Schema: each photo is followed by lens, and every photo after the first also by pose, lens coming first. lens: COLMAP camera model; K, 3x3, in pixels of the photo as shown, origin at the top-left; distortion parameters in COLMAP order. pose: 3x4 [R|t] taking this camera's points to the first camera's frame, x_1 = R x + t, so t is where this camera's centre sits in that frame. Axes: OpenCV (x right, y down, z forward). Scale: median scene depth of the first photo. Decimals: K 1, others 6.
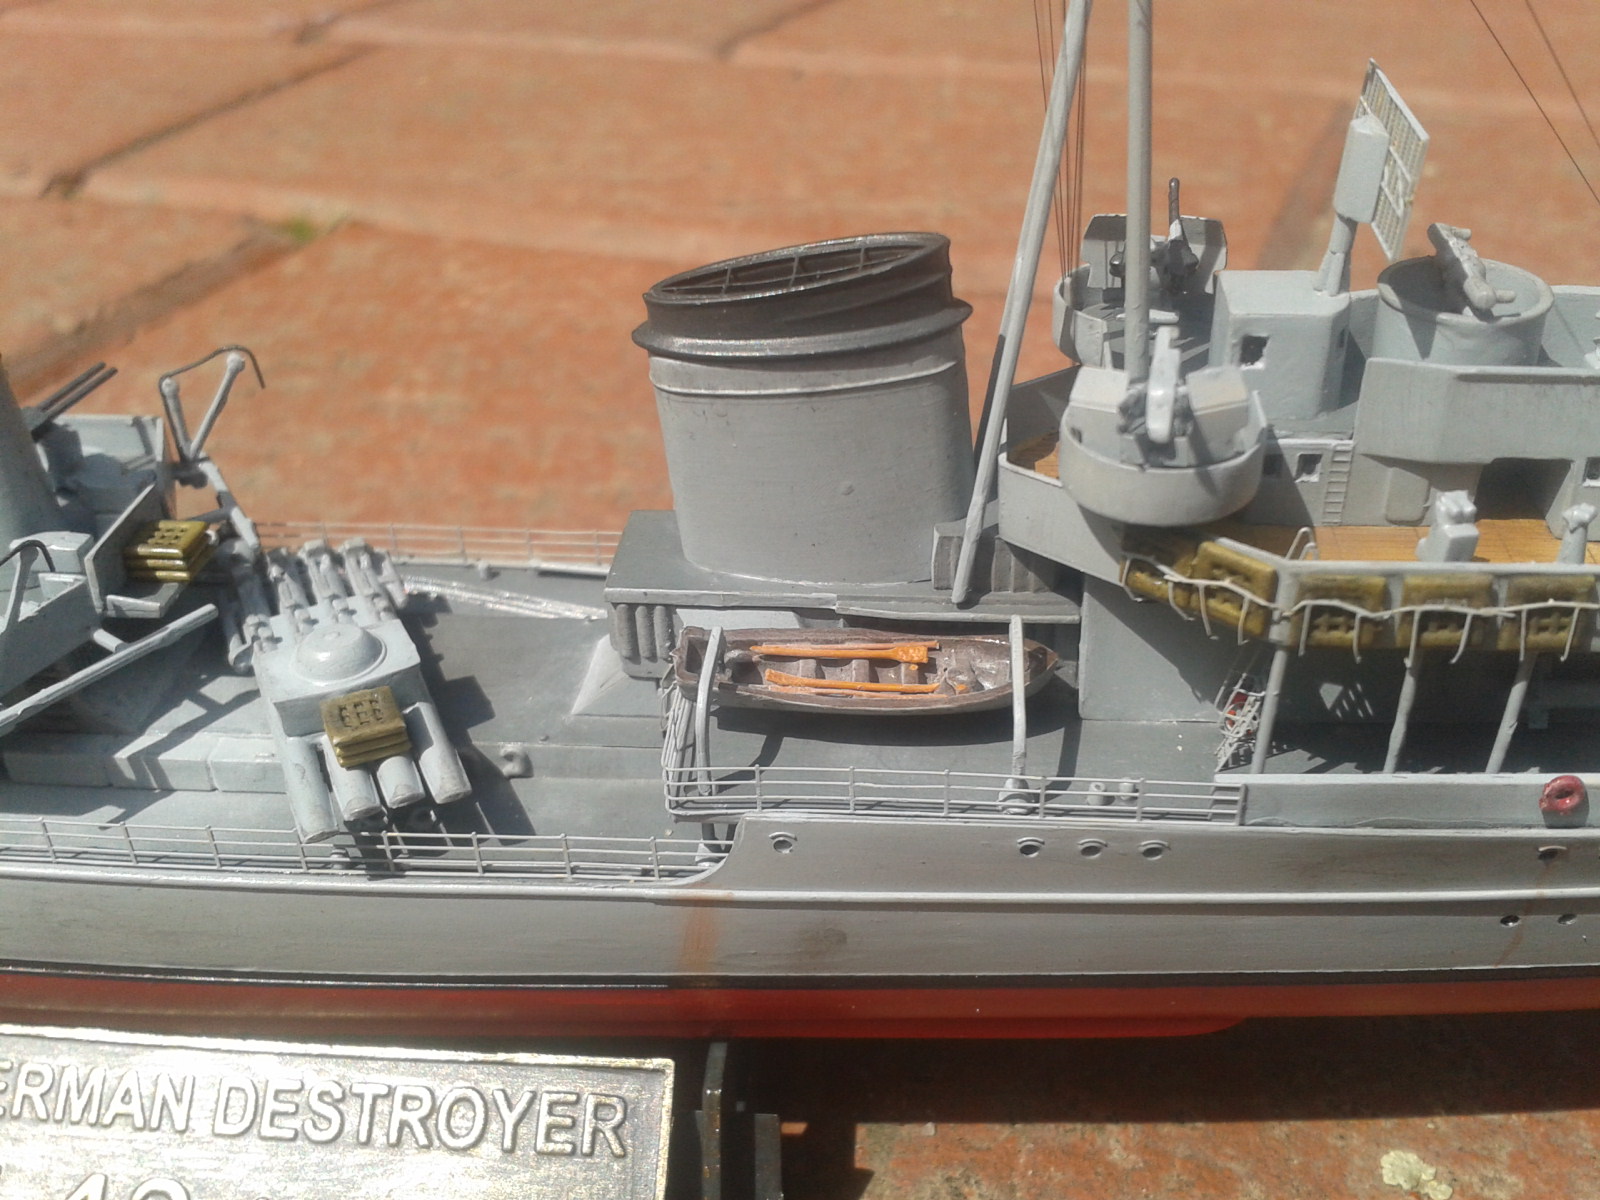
lens RADIAL K [[1609.2, 0, 802.8], [0, 1609.2, 626.0], [0, 0, 1]] dist [0.196075, -0.575632]
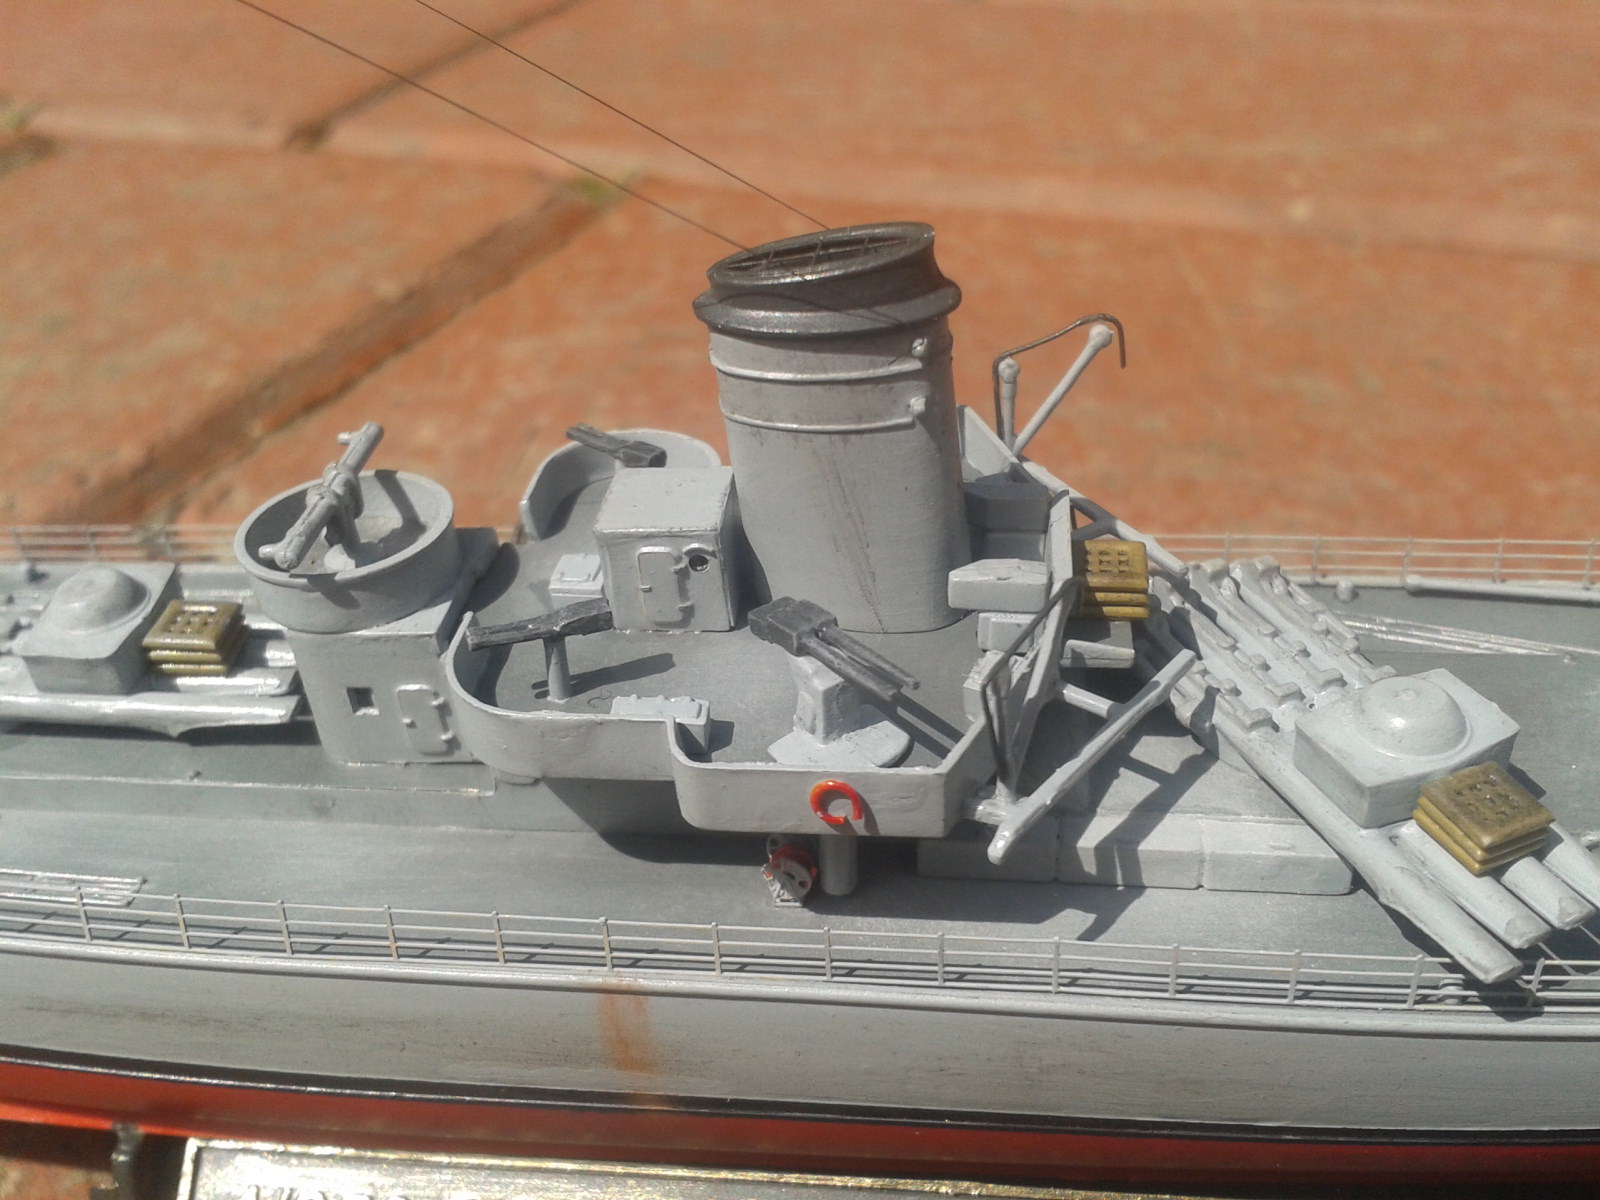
lens RADIAL K [[1609.2, 0, 802.8], [0, 1609.2, 626.0], [0, 0, 1]] dist [0.196075, -0.575632]
pose [[0.999943, -0.007398, -0.007713, -0.529869], [0.007576, 0.999699, 0.023322, -0.043120], [0.007538, -0.023379, 0.999698, 0.220672]]
